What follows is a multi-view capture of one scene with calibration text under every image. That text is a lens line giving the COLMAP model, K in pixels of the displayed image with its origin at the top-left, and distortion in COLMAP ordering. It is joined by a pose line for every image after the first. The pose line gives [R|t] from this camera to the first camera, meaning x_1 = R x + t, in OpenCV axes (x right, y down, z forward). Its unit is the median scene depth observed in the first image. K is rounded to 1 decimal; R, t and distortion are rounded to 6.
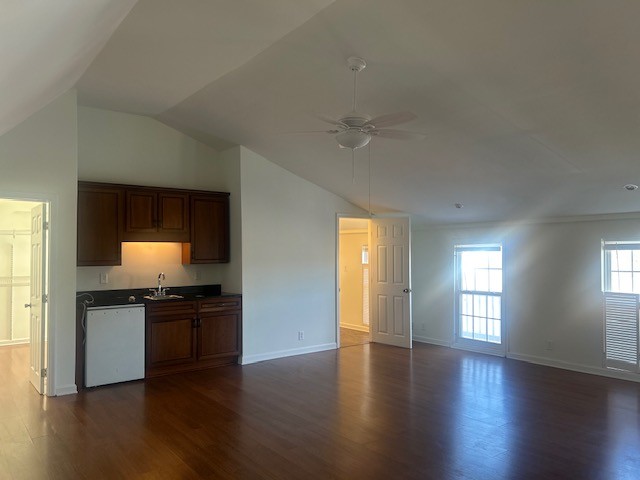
lens RADIAL K [[484.6, 0, 322.3], [0, 484.6, 240.4], [0, 0, 1]] dist [0.058862, -0.070920]
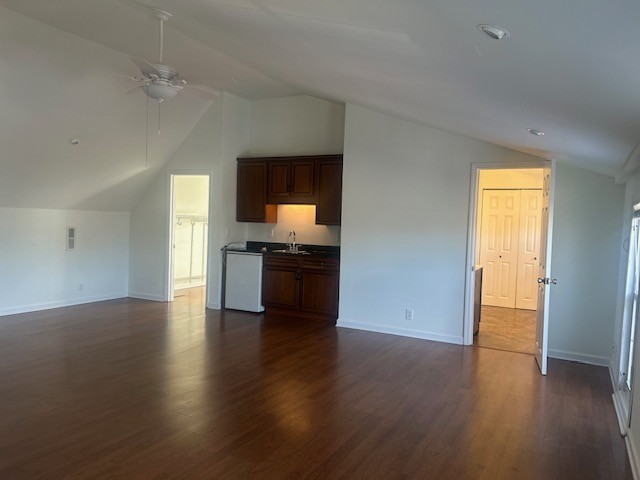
lens RADIAL K [[484.6, 0, 316.9], [0, 484.6, 244.0], [0, 0, 1]] dist [0.058862, -0.070920]
pose [[0.404058, 0.061108, -0.912690, 0.762449], [-0.011170, 0.998021, 0.061877, 0.026073], [0.914665, -0.014807, 0.403942, 0.591333]]
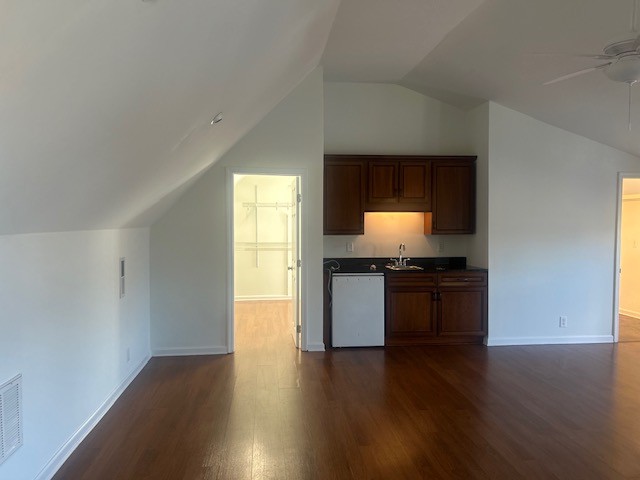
lens RADIAL K [[484.6, 0, 314.2], [0, 484.6, 241.4], [0, 0, 1]] dist [0.058862, -0.070920]
pose [[0.853239, 0.026008, -0.520872, 0.031008], [0.008302, 0.997952, 0.063429, -0.000961], [0.521455, -0.058444, 0.851275, 0.070356]]
